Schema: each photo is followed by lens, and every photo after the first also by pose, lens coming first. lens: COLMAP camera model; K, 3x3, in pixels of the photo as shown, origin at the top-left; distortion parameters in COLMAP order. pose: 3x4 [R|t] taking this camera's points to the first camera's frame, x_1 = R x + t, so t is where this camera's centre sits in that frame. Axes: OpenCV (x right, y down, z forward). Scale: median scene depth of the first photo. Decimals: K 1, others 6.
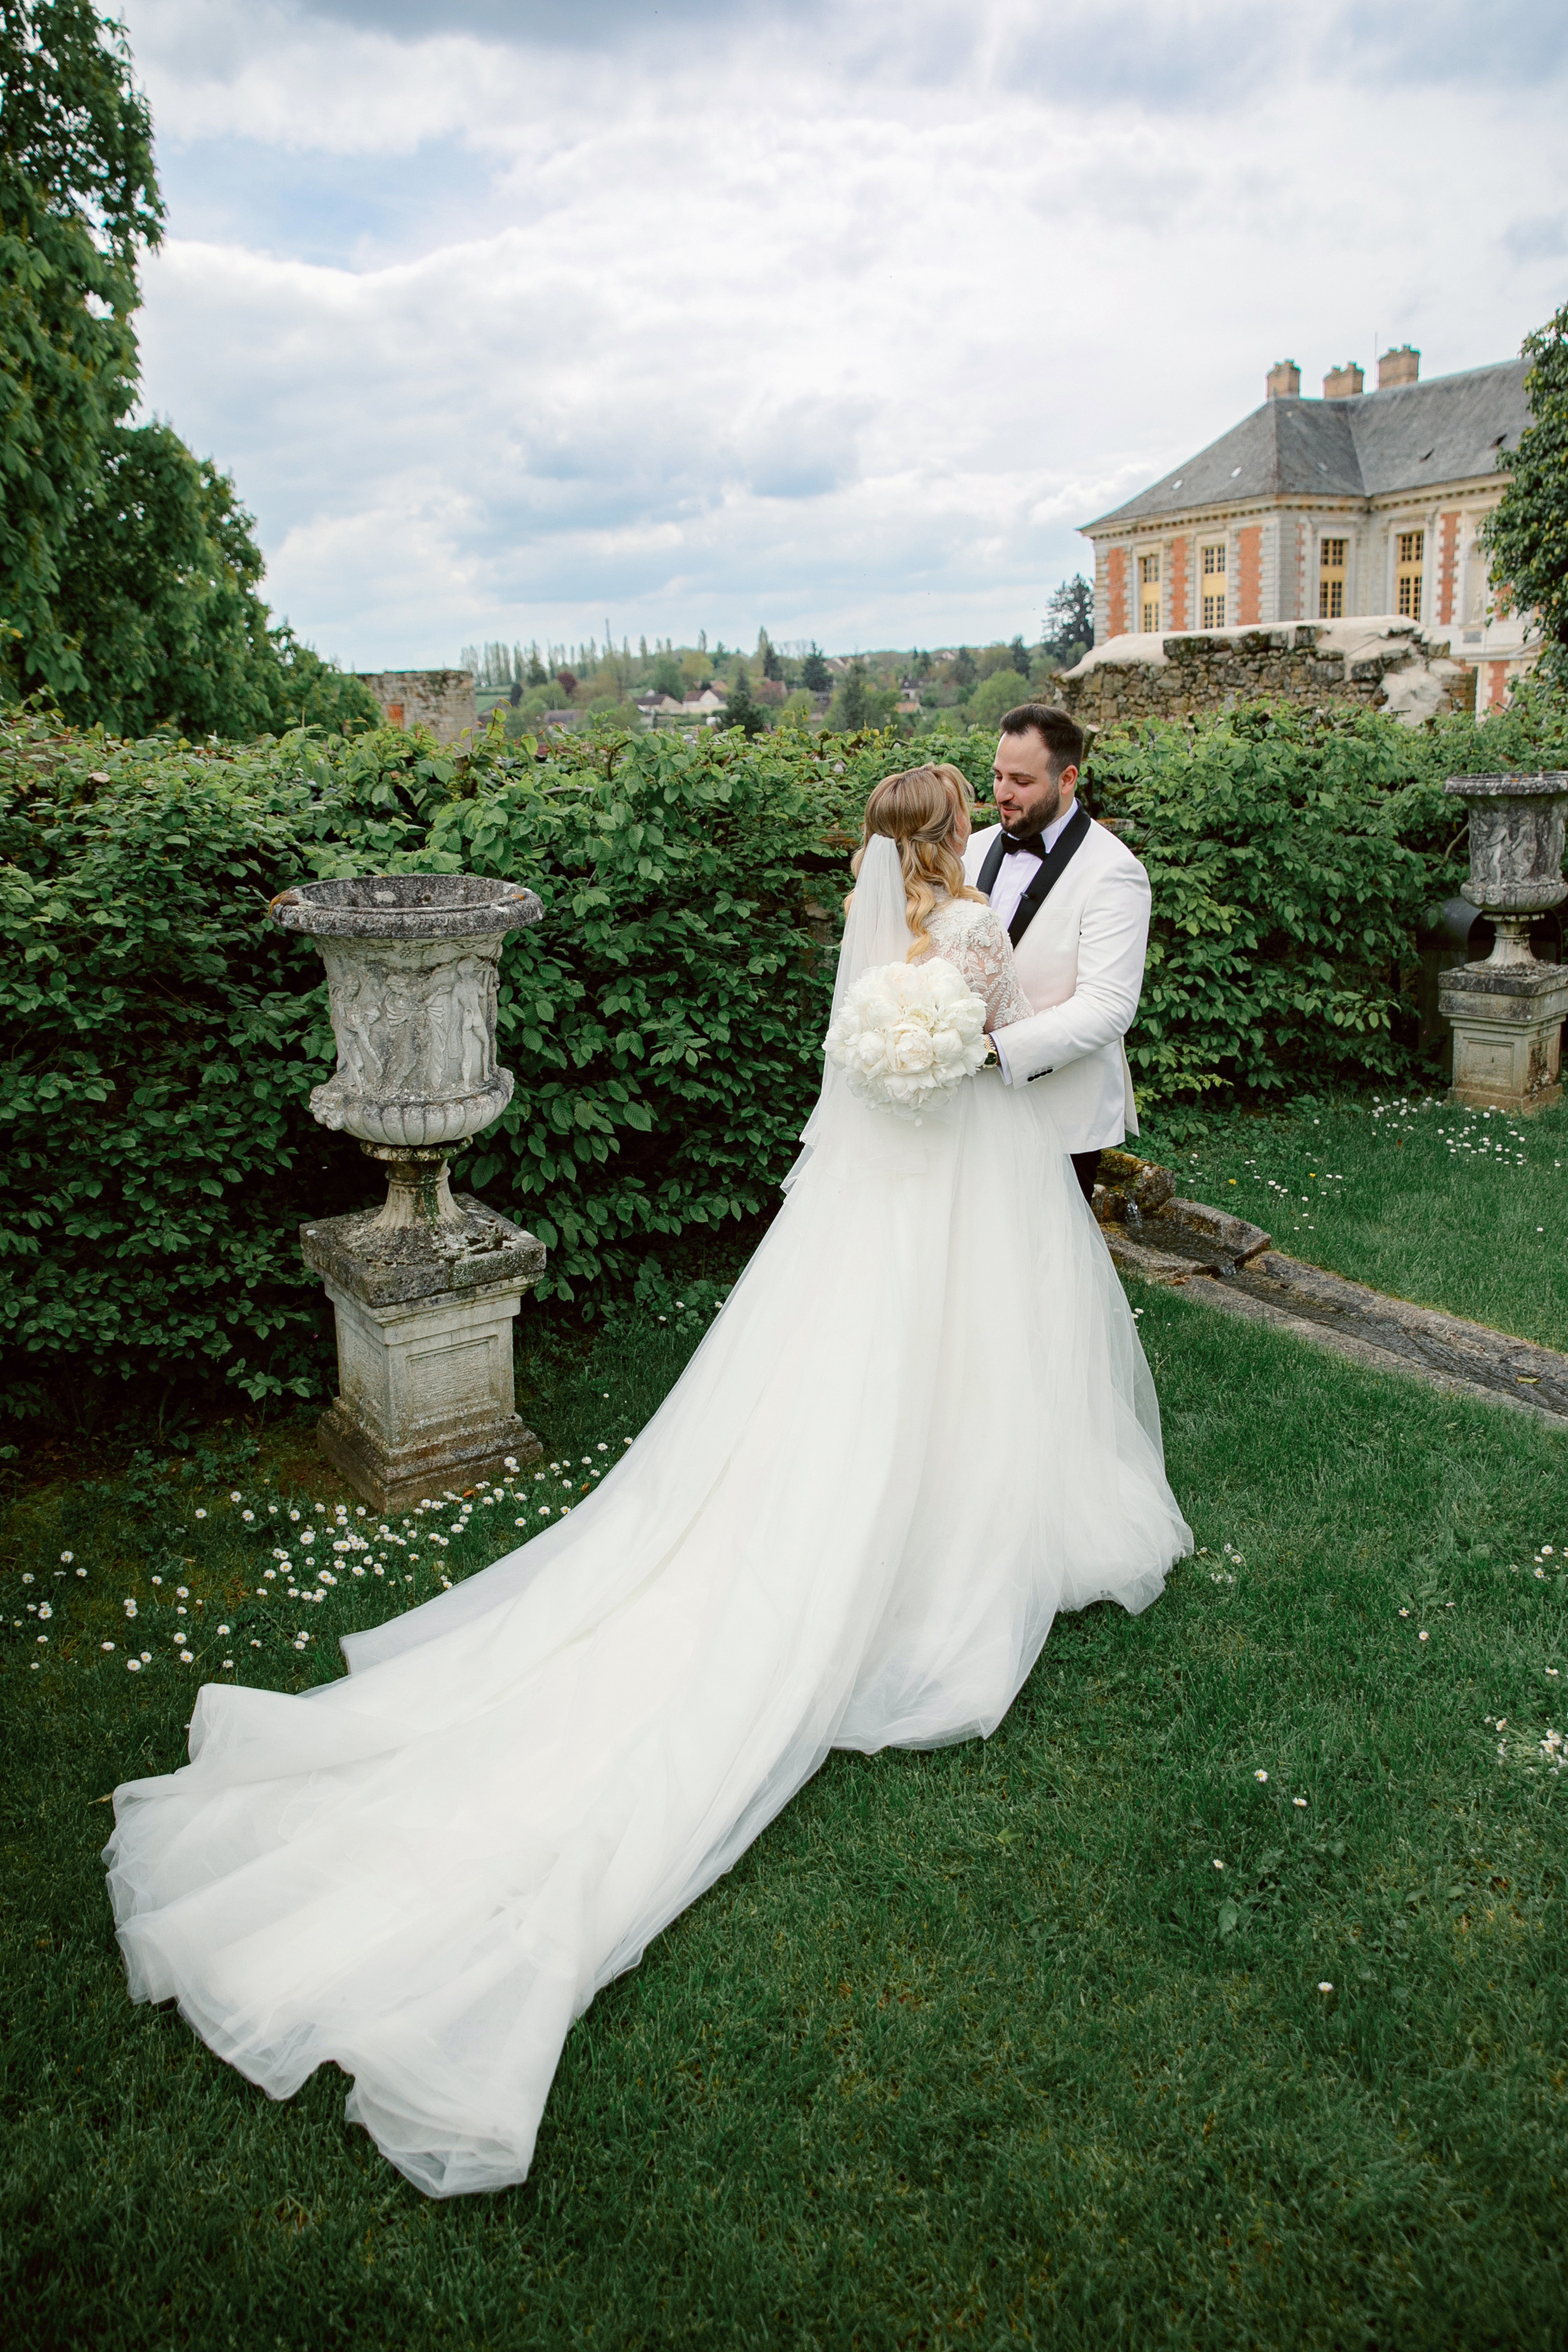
lens RADIAL K [[1676.2, 0, 784.0], [0, 1676.2, 1176.0], [0, 0, 1]] dist [-0.114628, 0.101465]
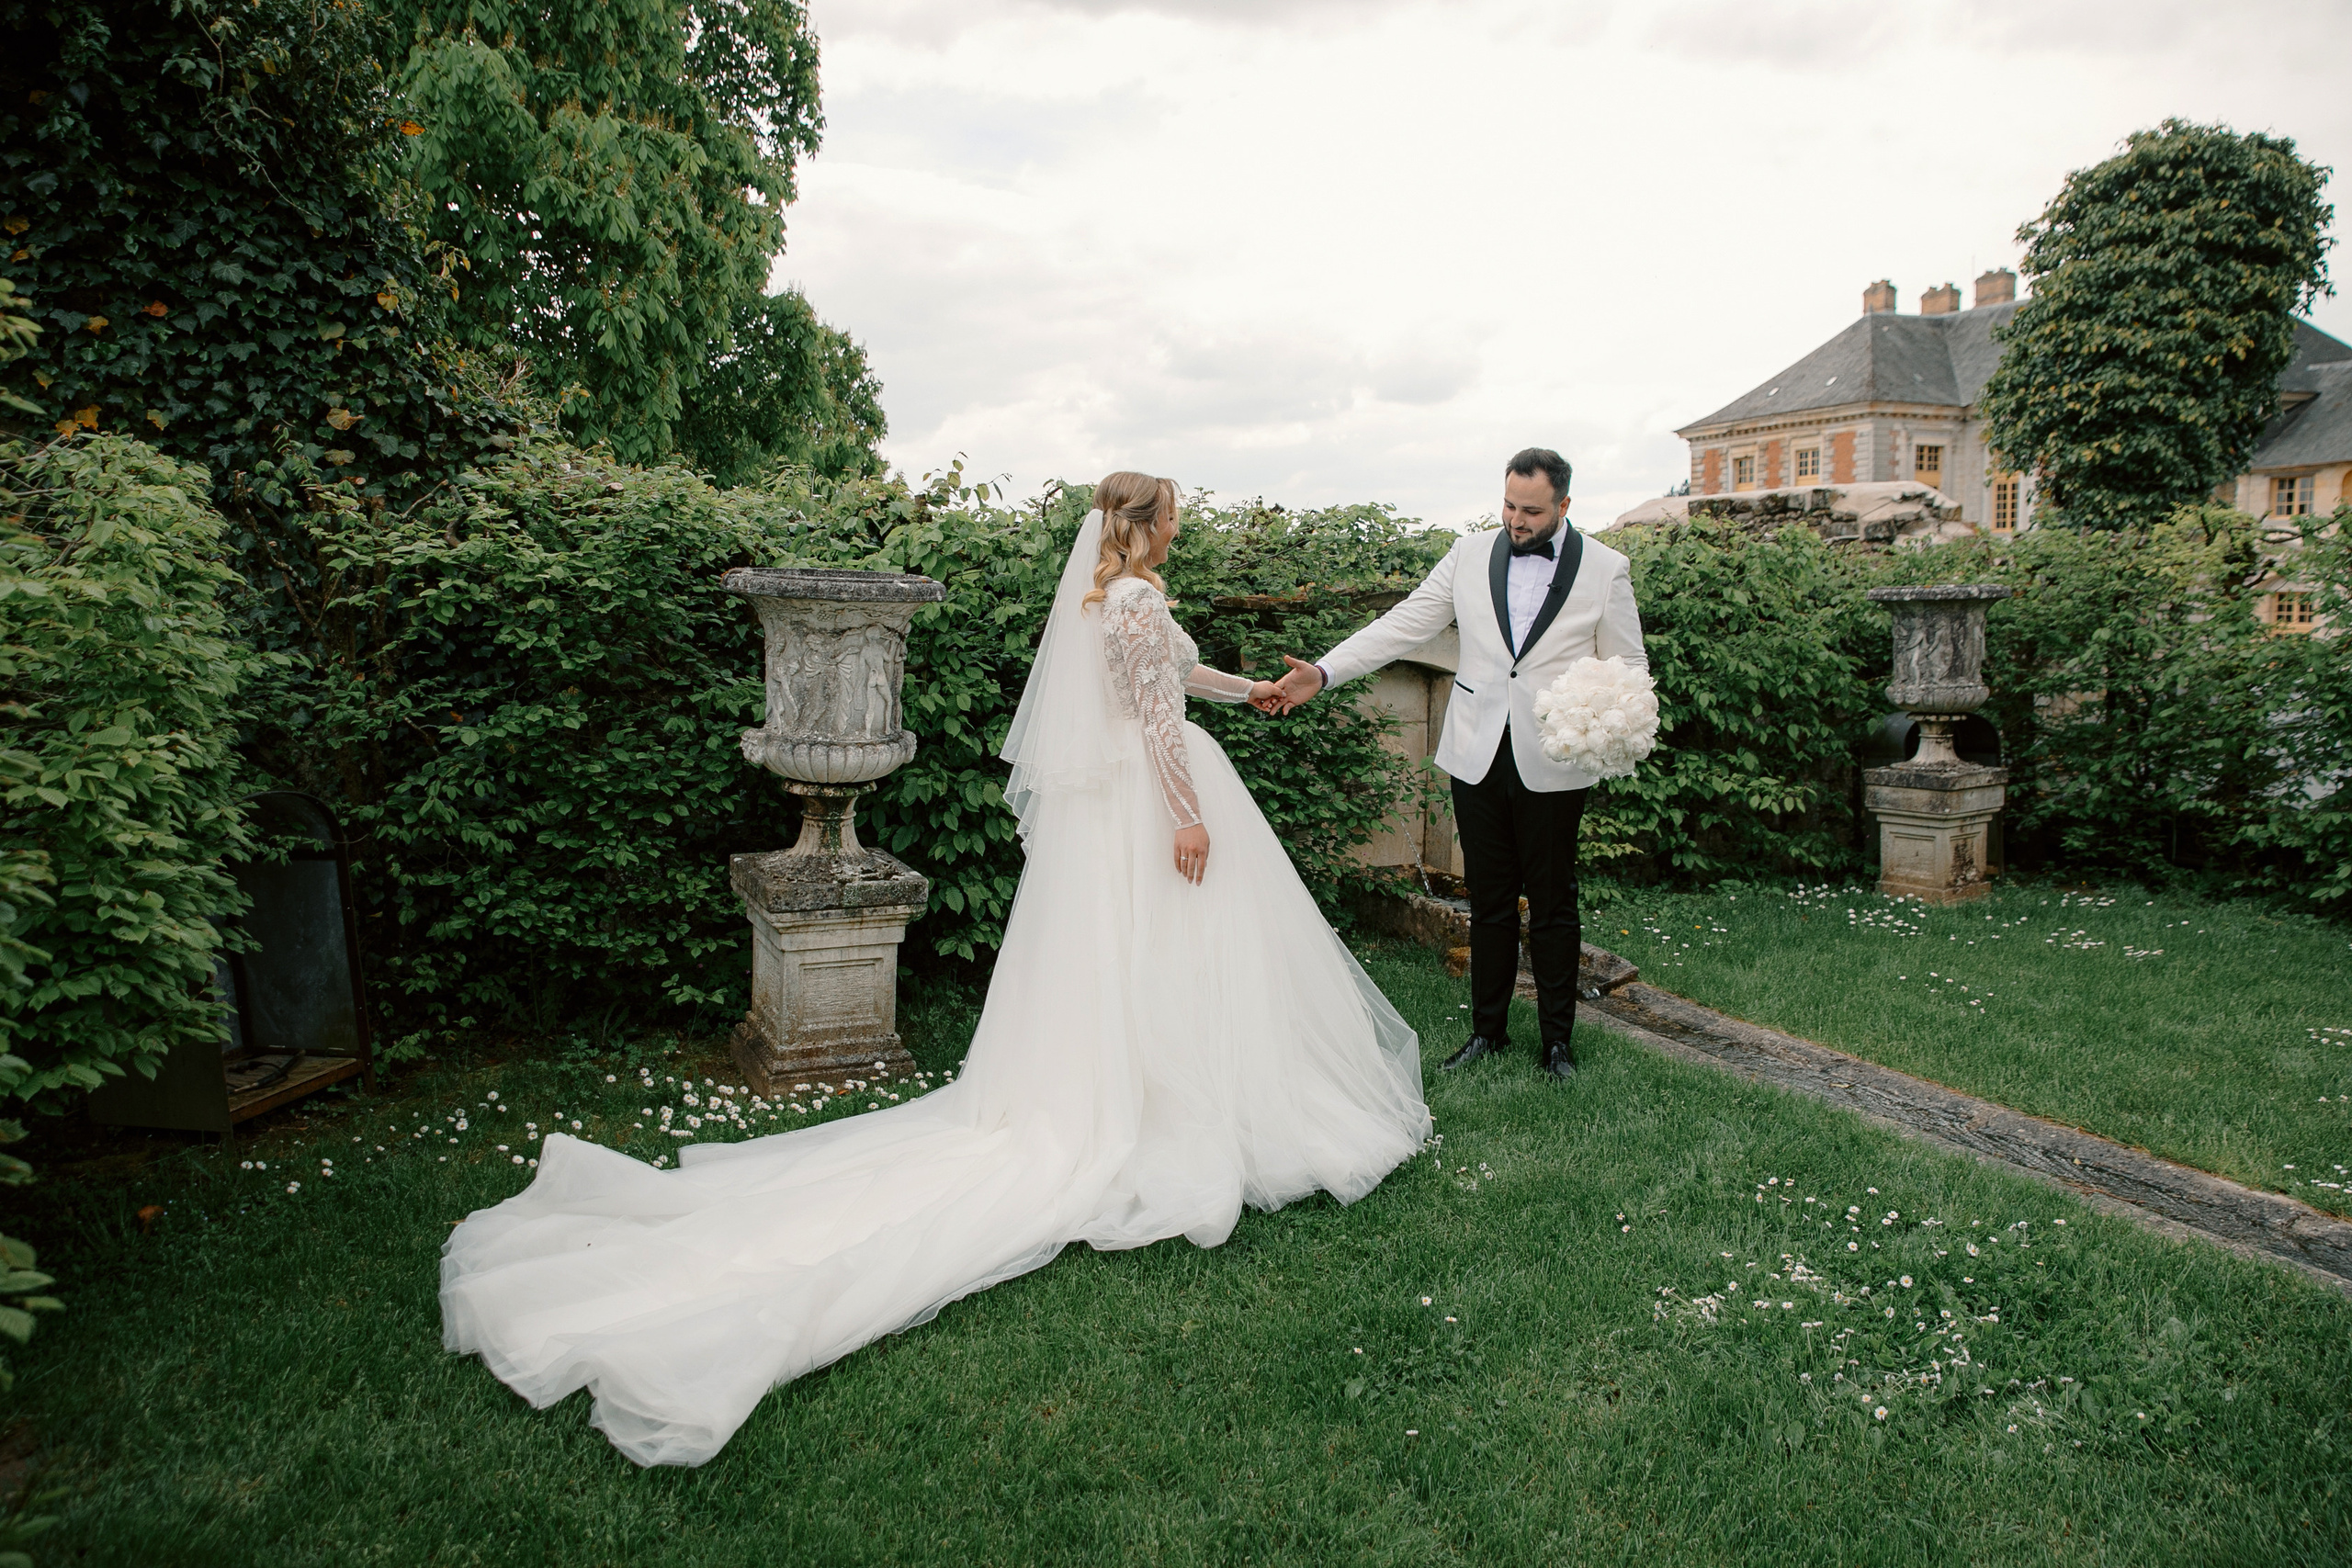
lens RADIAL K [[1676.0, 0, 1191.3], [0, 1676.0, 780.1], [0, 0, 1]] dist [-0.114628, 0.101465]
pose [[0.990939, 0.050188, -0.124580, 0.109928], [-0.070552, 0.983790, -0.164860, 0.092010], [0.114286, 0.172156, 0.978418, -0.079656]]
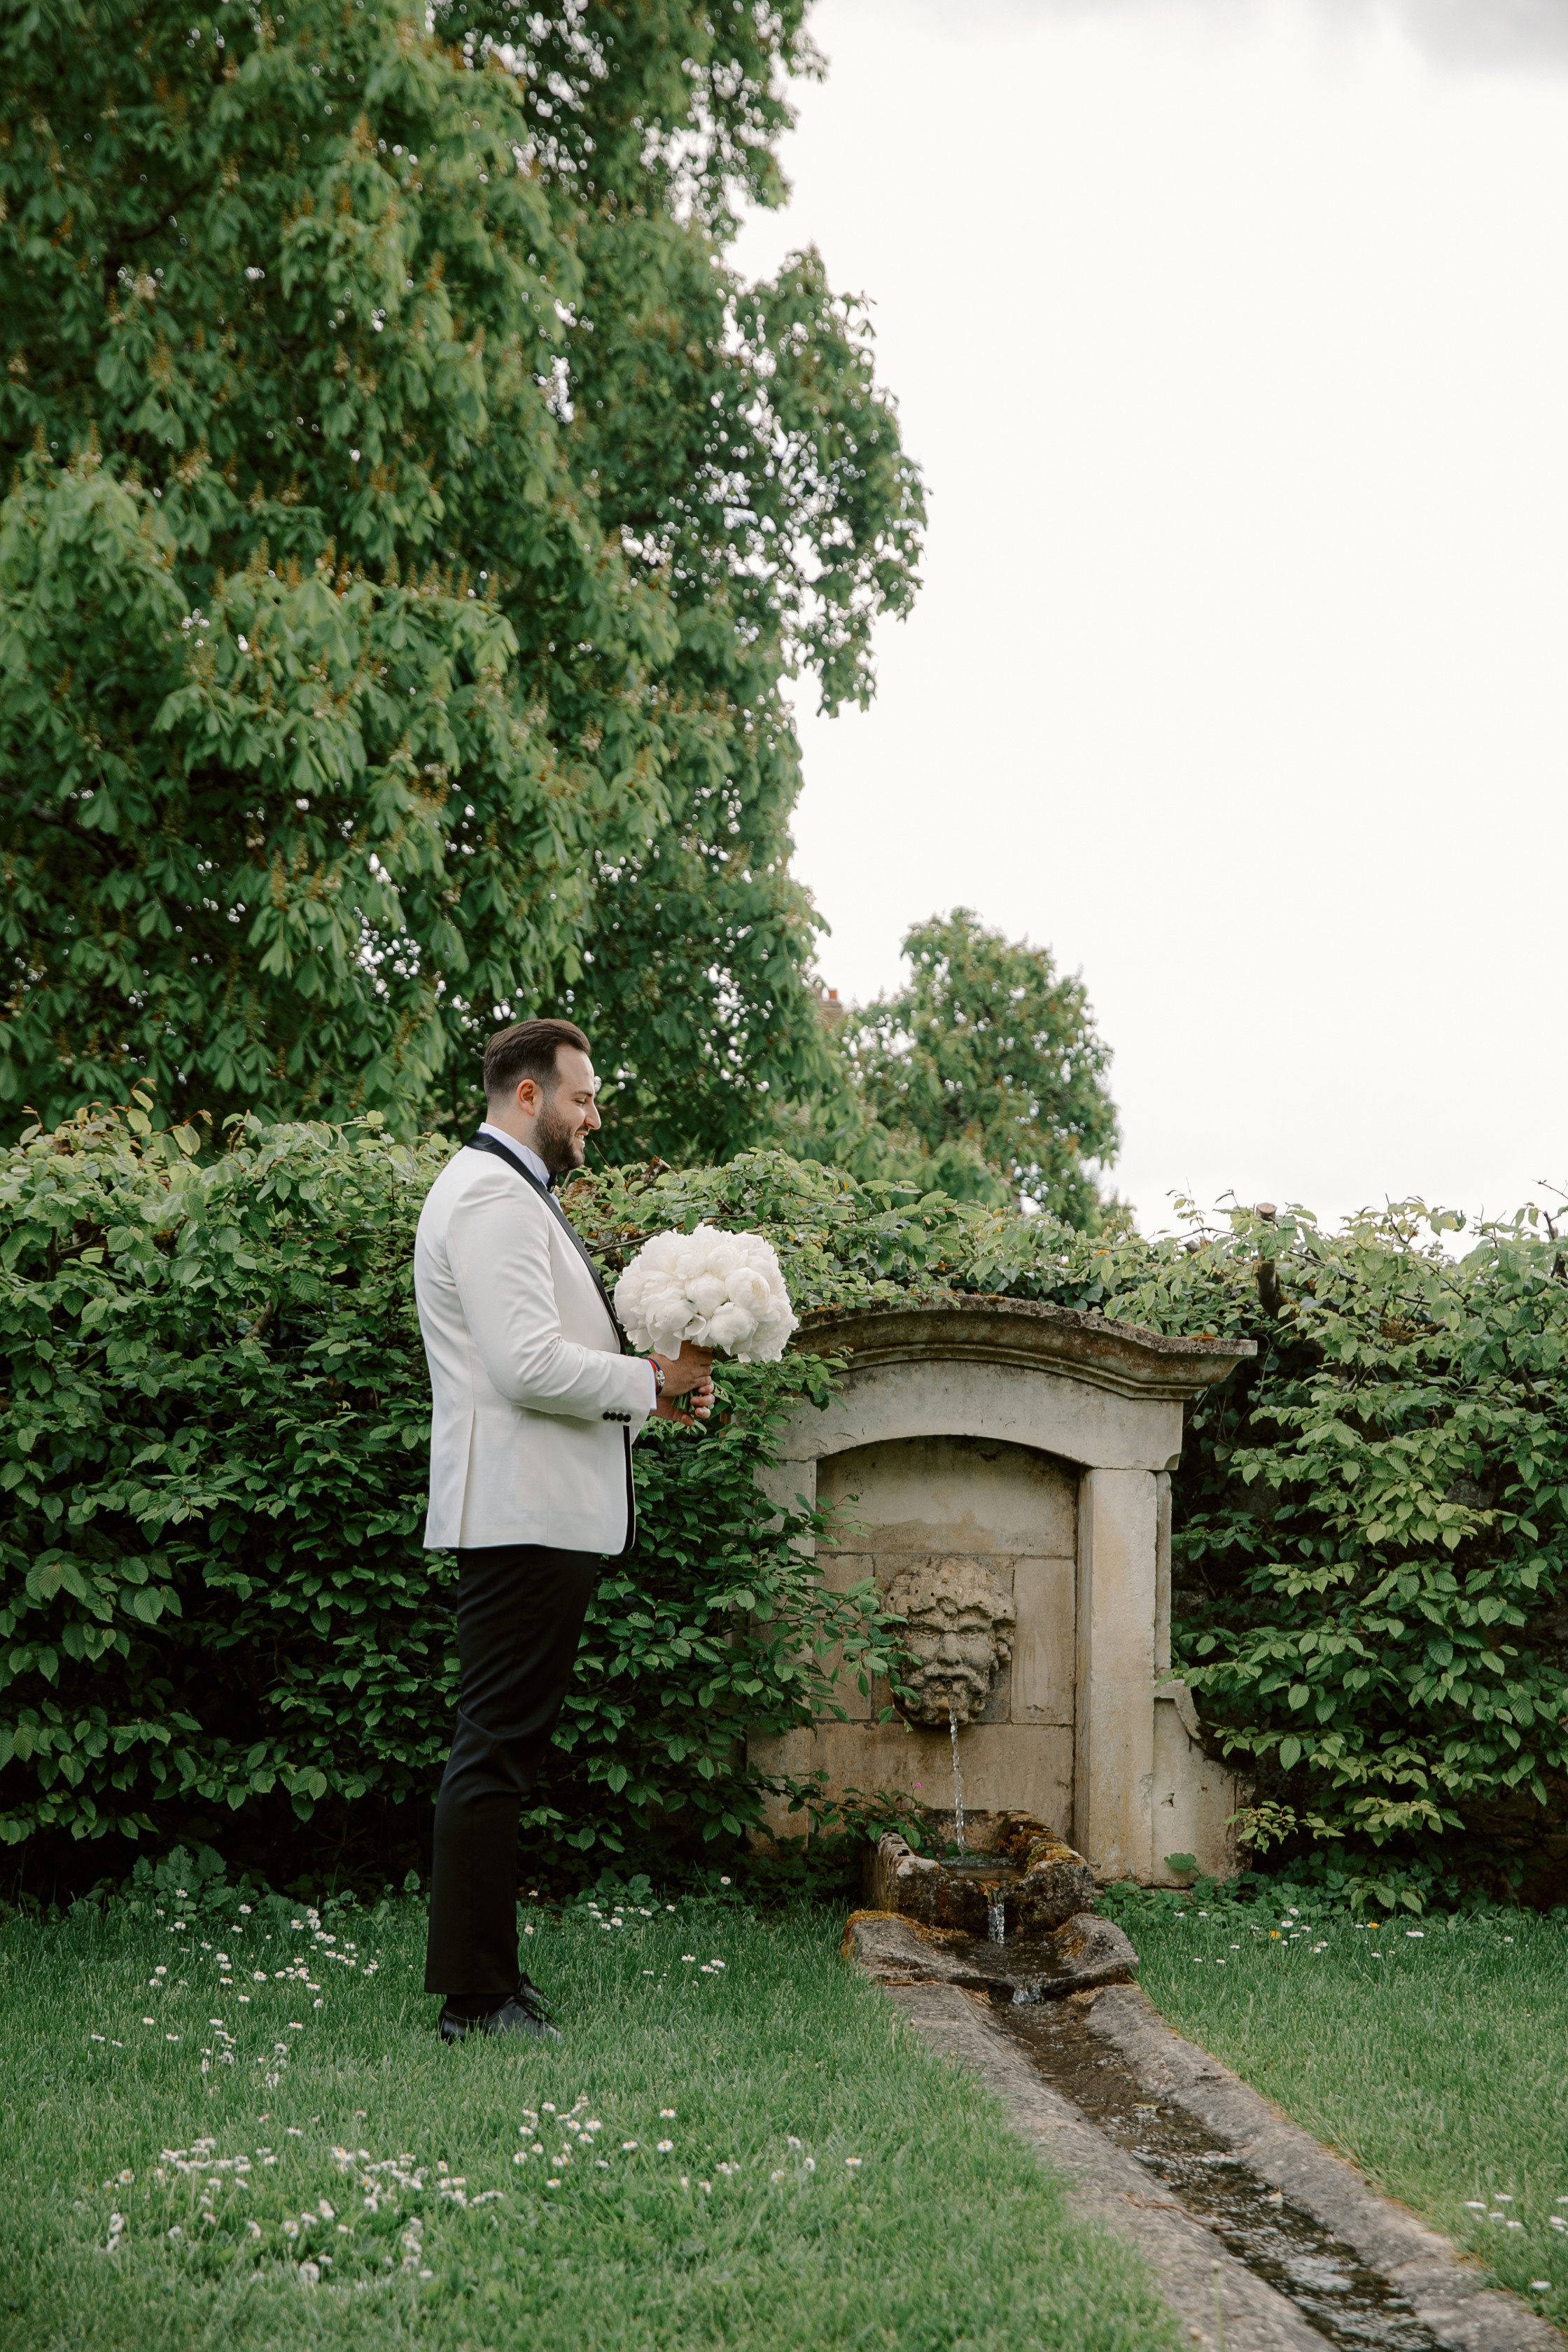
lens RADIAL K [[3868.2, 0, 781.3], [0, 3868.2, 1178.7], [0, 0, 1]] dist [0.217478, 0.006263]
pose [[0.860511, 0.009154, -0.509350, 0.723451], [-0.195357, 0.929330, -0.313340, 0.193548], [0.470486, 0.369137, 0.801486, -0.225120]]
